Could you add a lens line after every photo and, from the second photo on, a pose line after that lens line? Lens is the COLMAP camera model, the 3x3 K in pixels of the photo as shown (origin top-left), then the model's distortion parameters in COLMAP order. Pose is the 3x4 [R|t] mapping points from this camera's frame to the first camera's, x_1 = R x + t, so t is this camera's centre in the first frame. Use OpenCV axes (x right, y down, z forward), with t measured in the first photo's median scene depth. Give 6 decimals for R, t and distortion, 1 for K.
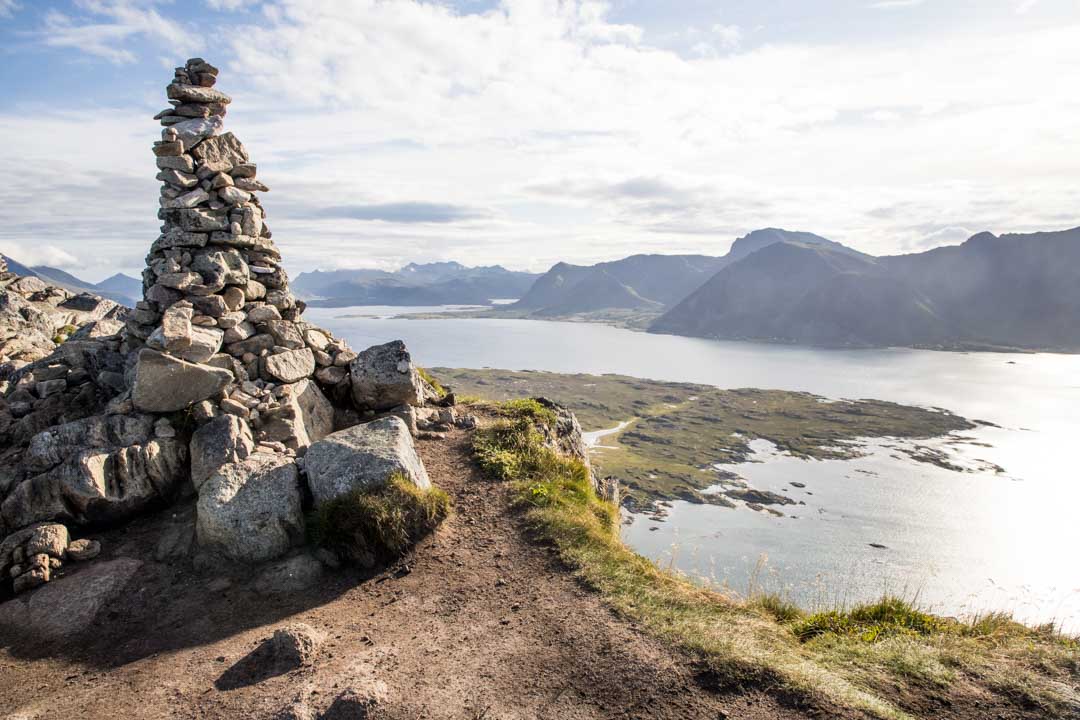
lens RADIAL K [[728.8, 0, 623.8], [0, 728.8, 388.1], [0, 0, 1]] dist [-0.047846, 0.016151]
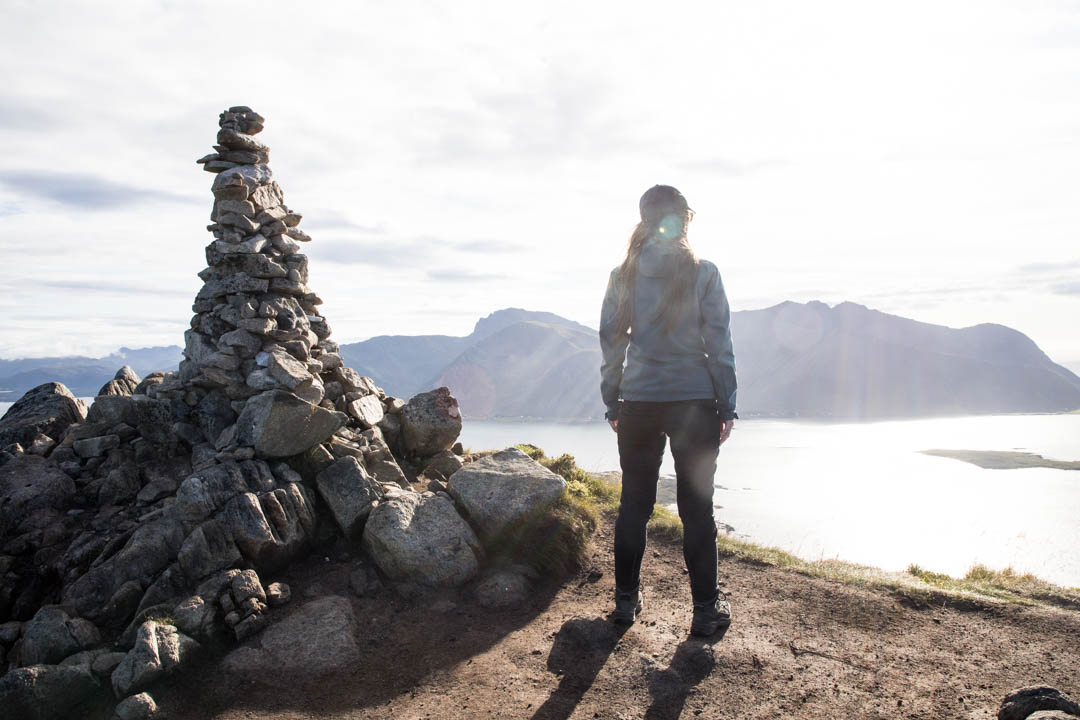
lens RADIAL K [[728.8, 0, 623.8], [0, 728.8, 388.1], [0, 0, 1]] dist [-0.047846, 0.016151]
pose [[0.938246, -0.036752, 0.344011, -0.482923], [0.073895, 0.992684, -0.095488, 0.060487], [-0.337985, 0.115012, 0.934098, -0.060063]]
